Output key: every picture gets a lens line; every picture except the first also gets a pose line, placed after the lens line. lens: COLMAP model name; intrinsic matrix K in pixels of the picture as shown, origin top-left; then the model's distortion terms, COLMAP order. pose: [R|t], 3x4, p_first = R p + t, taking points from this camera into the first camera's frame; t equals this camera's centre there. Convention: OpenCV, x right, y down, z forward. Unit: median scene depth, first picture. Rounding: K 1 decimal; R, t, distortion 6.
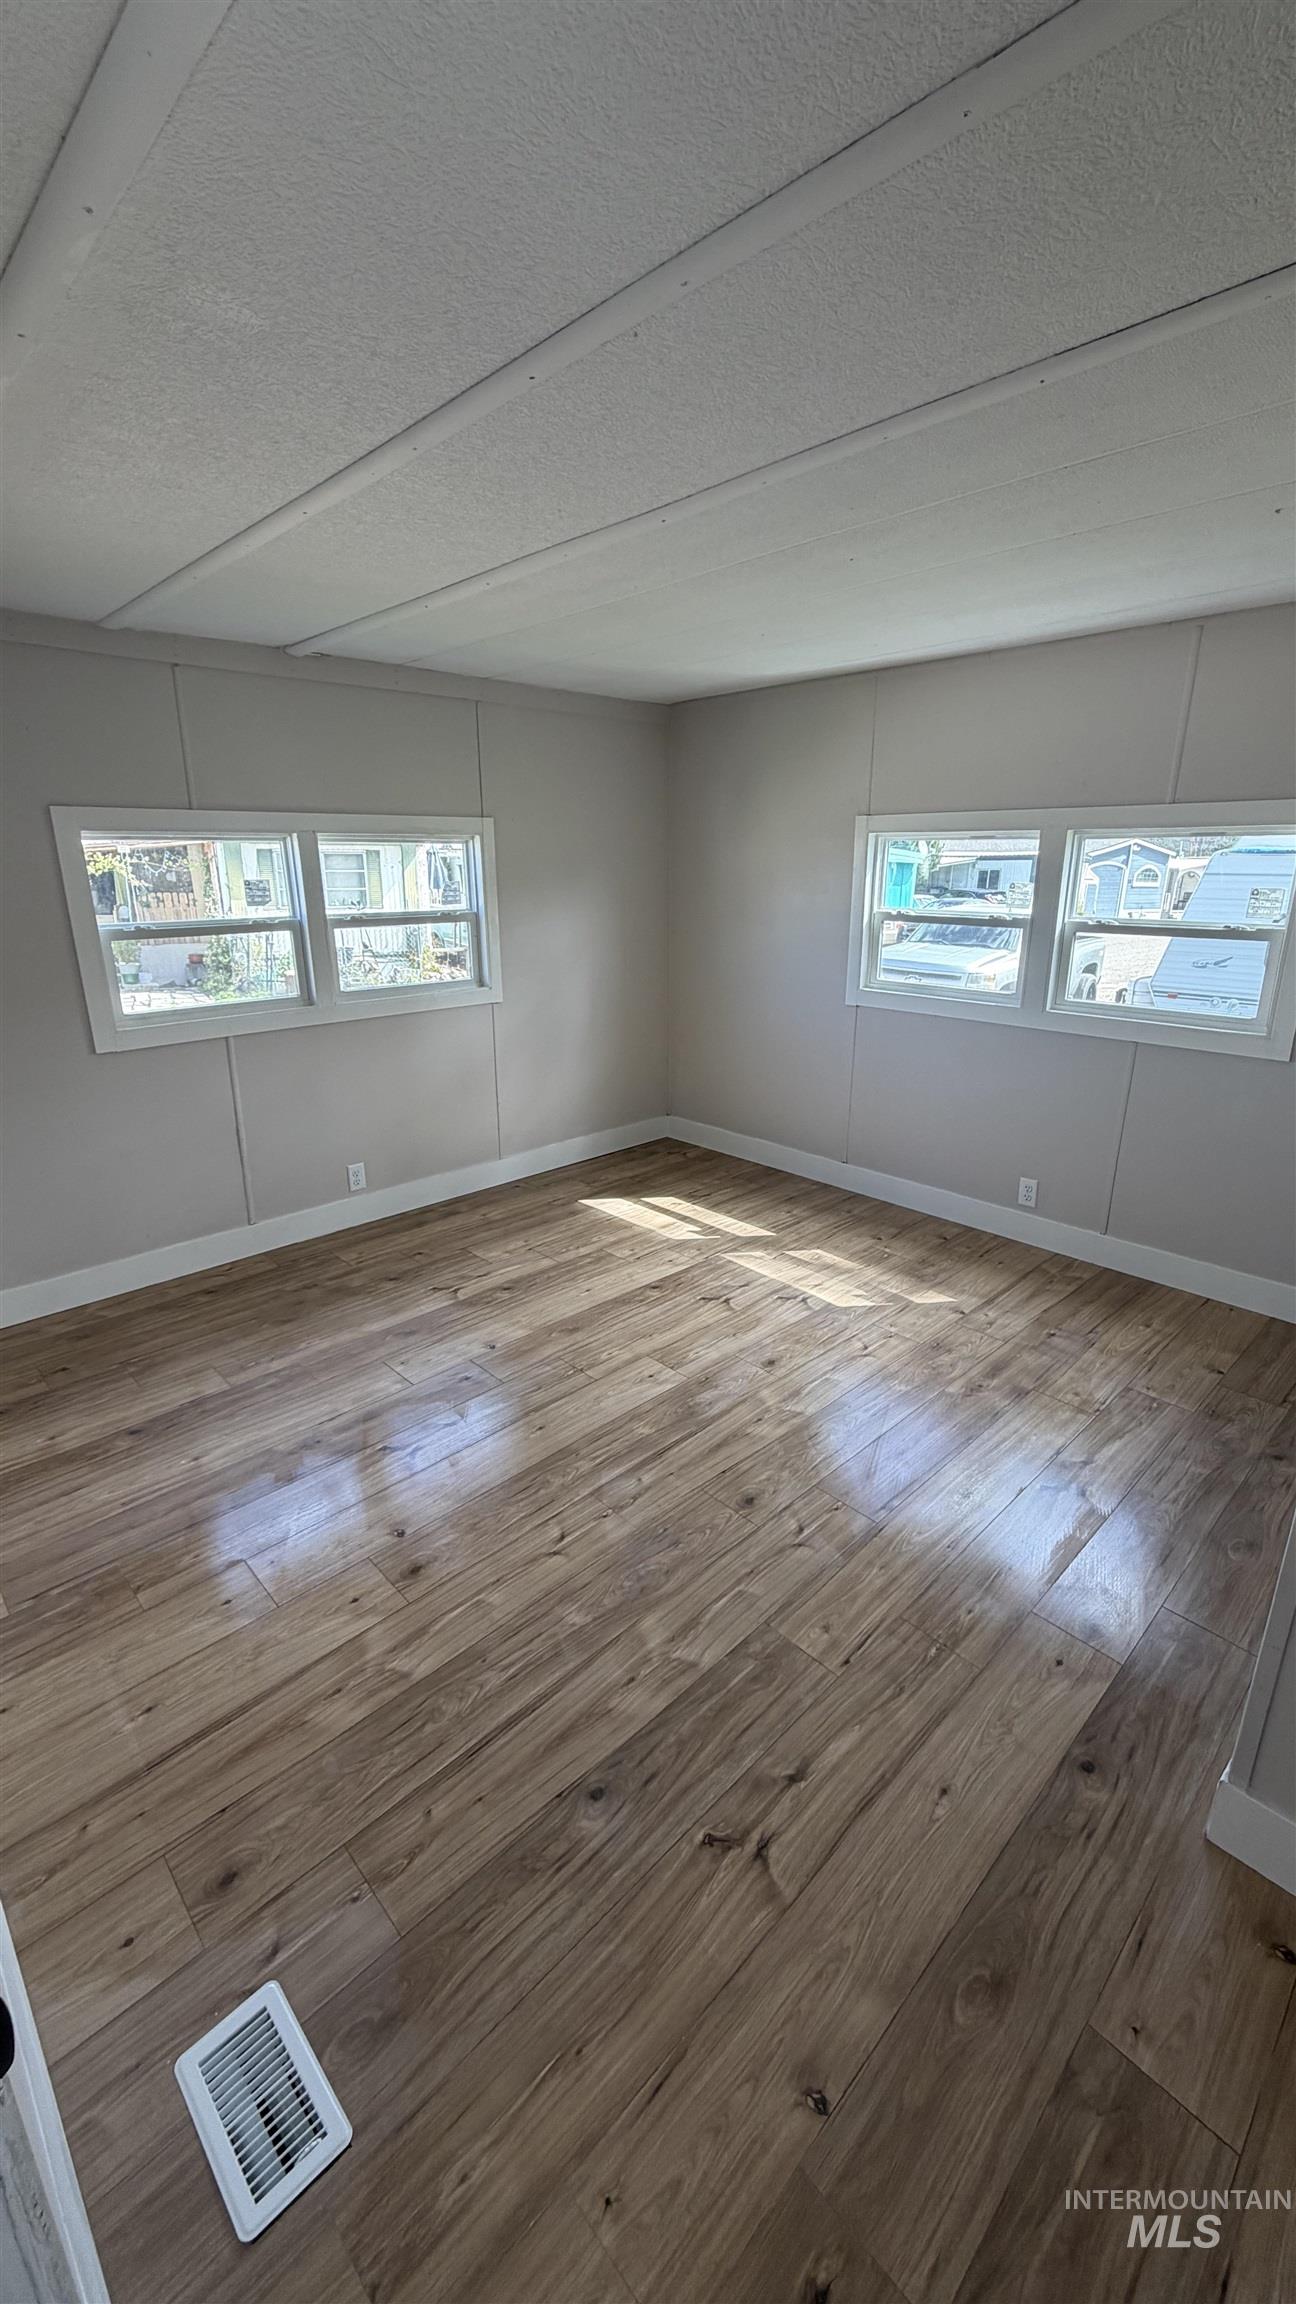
lens RADIAL K [[929.6, 0, 650.1], [0, 929.6, 1106.9], [0, 0, 1]] dist [-0.000703, -0.000044]
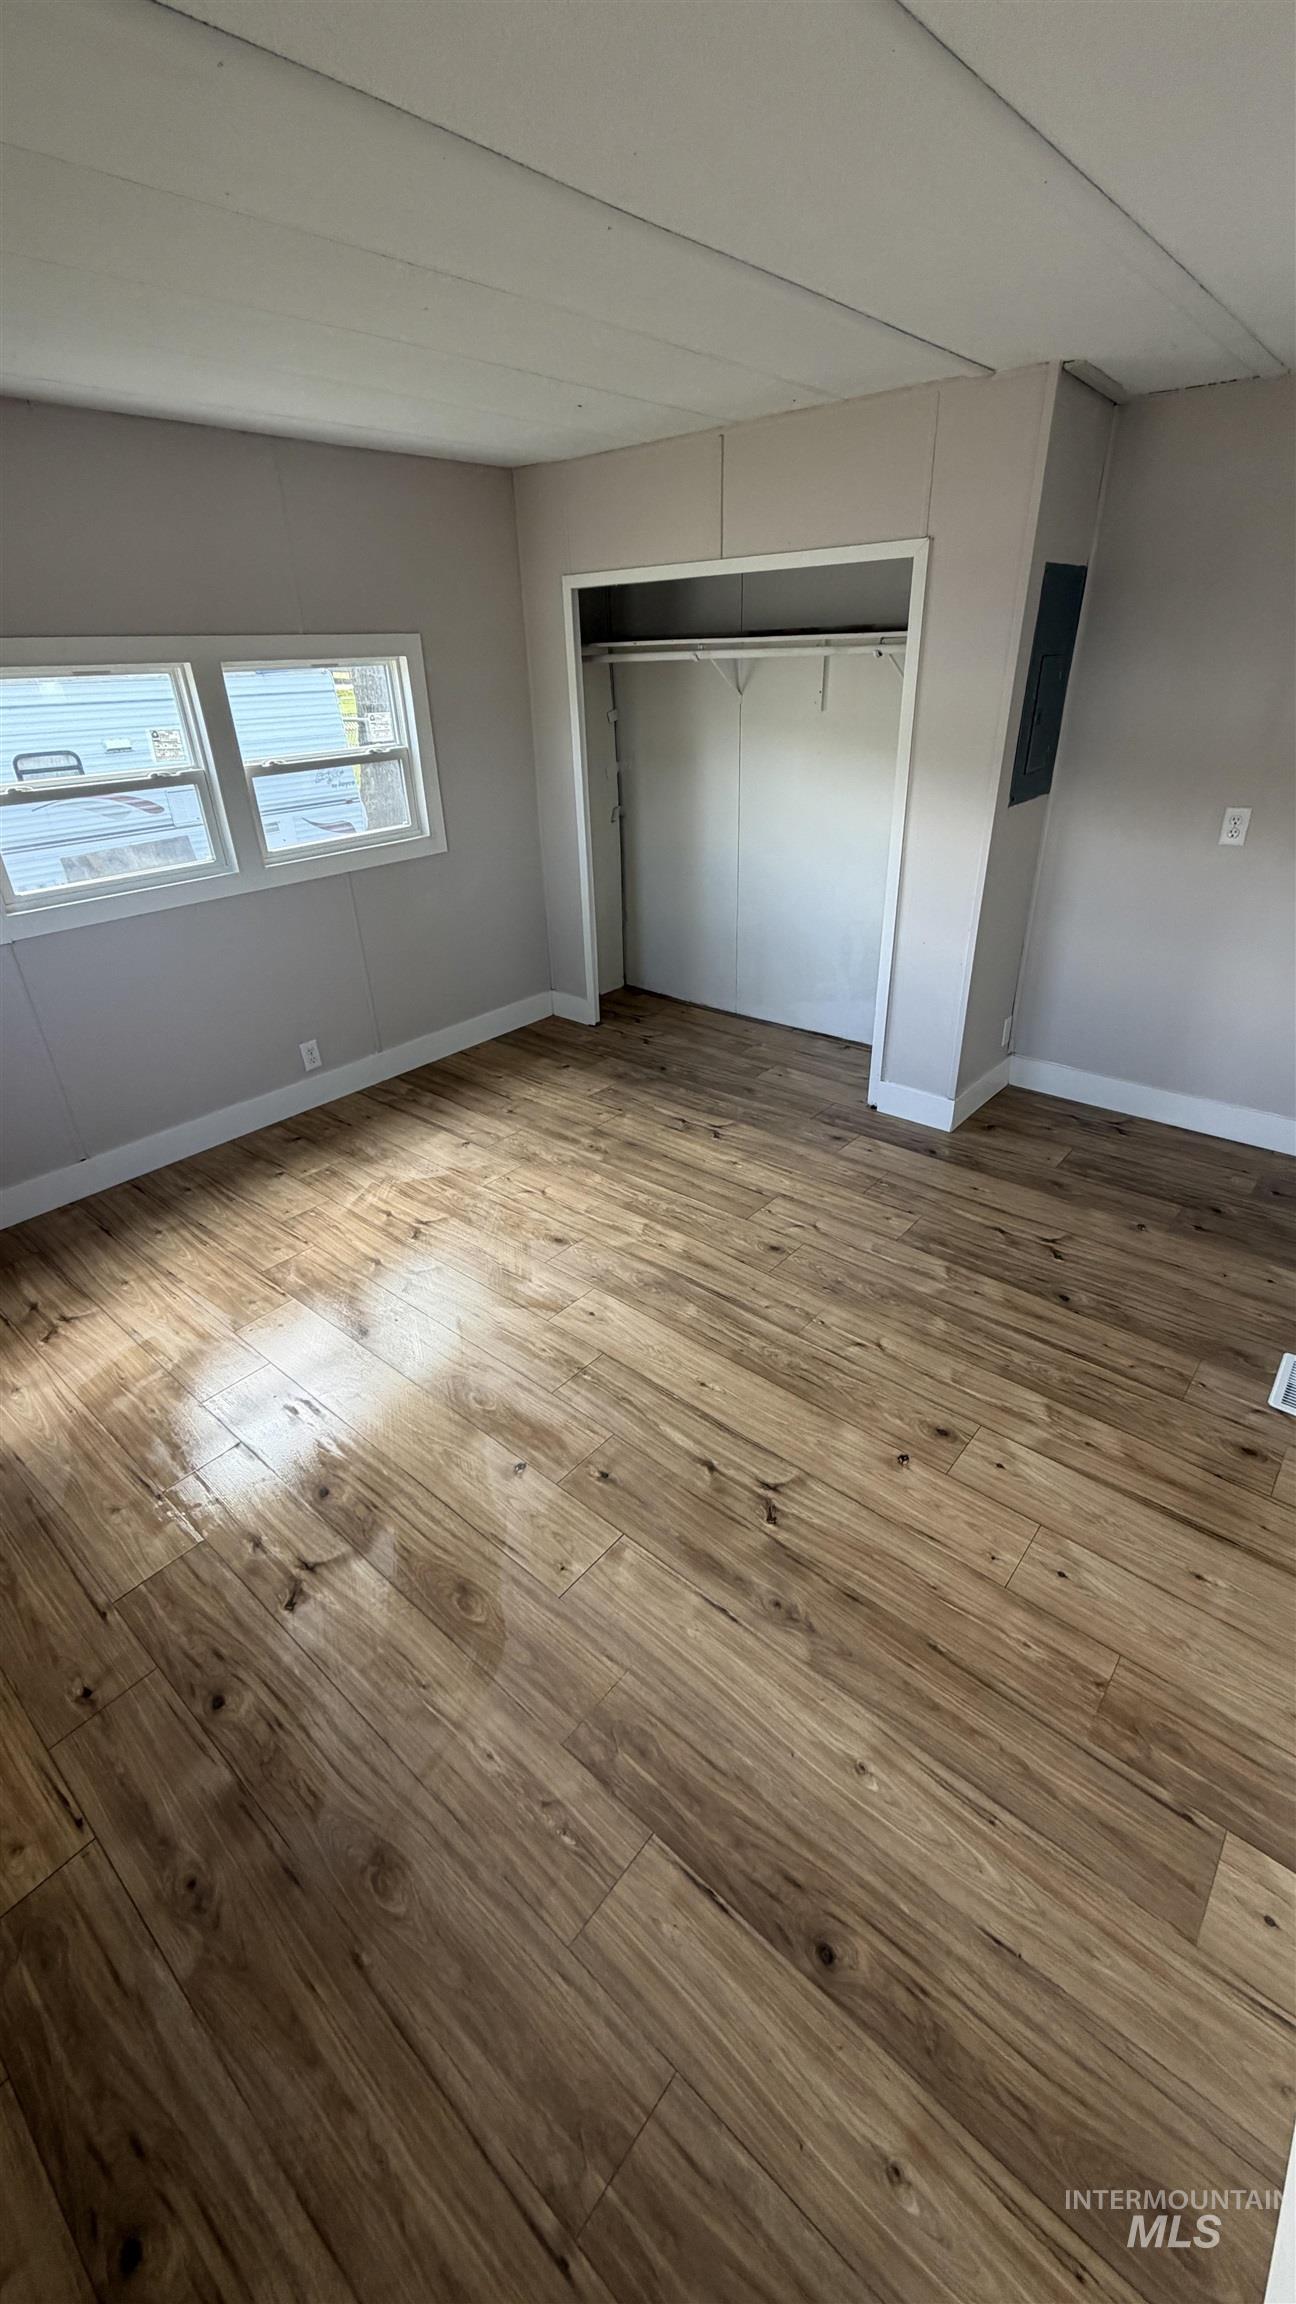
lens RADIAL K [[917.9, 0, 651.2], [0, 917.9, 1145.5], [0, 0, 1]] dist [-0.000941, -0.000132]
pose [[-0.097977, -0.466818, 0.878909, -0.750628], [0.288731, 0.831838, 0.474004, -0.263358], [-0.952384, 0.300210, 0.053284, 0.901572]]
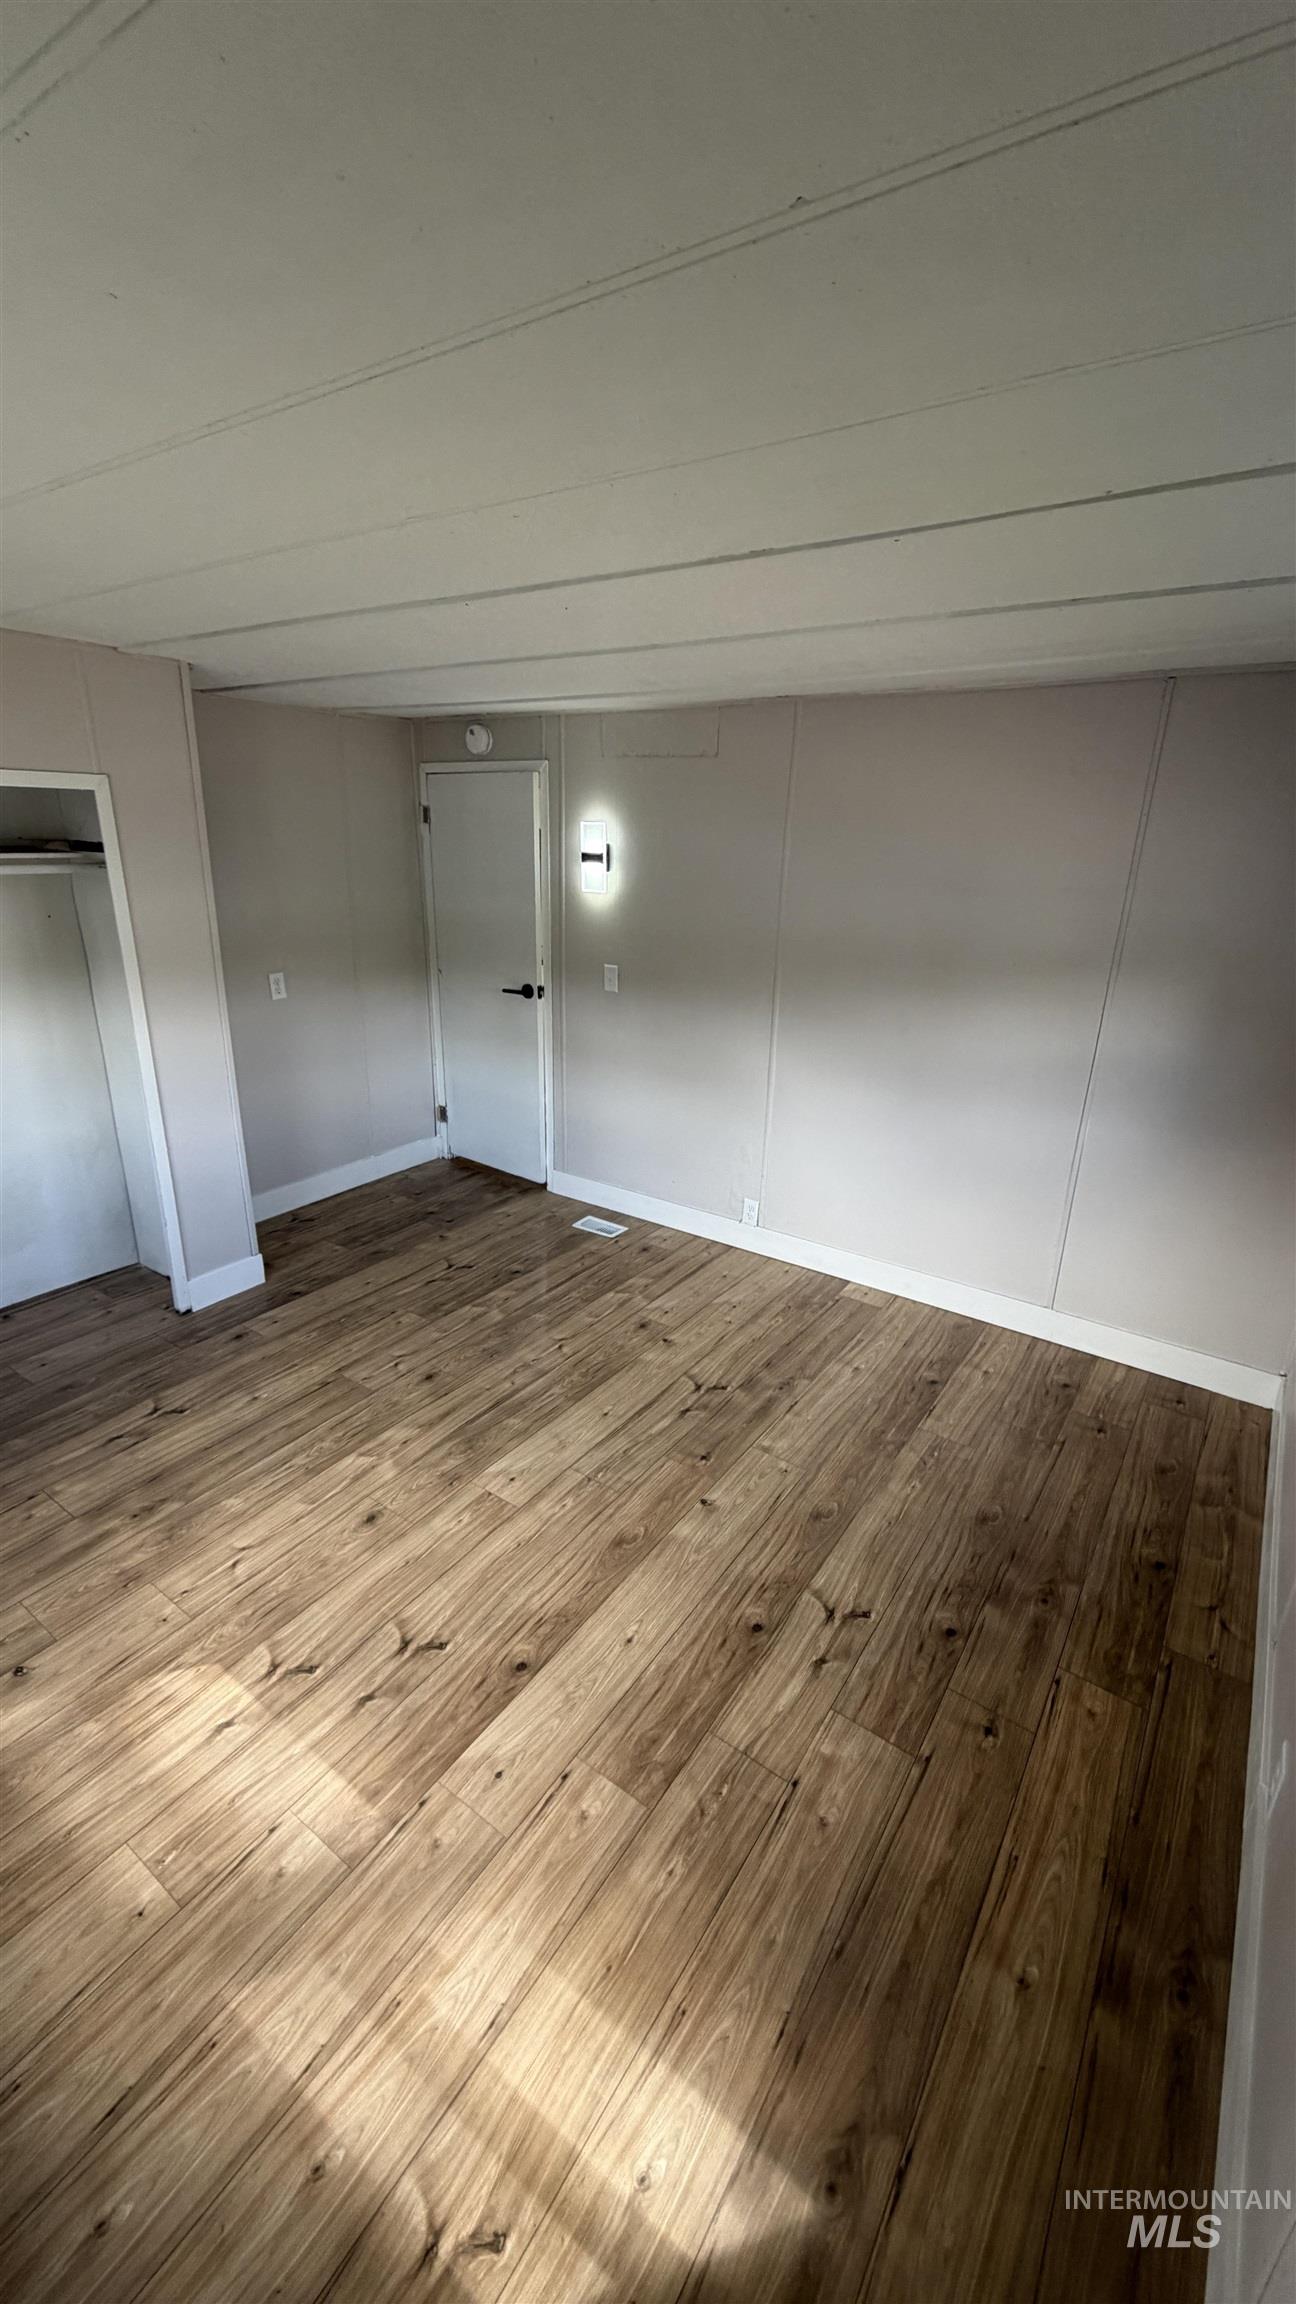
lens RADIAL K [[917.9, 0, 651.2], [0, 917.9, 1145.5], [0, 0, 1]] dist [-0.000941, -0.000132]
pose [[-0.979795, 0.044474, -0.194999, 0.030225], [-0.073884, 0.825517, 0.559519, -0.538656], [0.185859, 0.562621, -0.805552, 1.672690]]
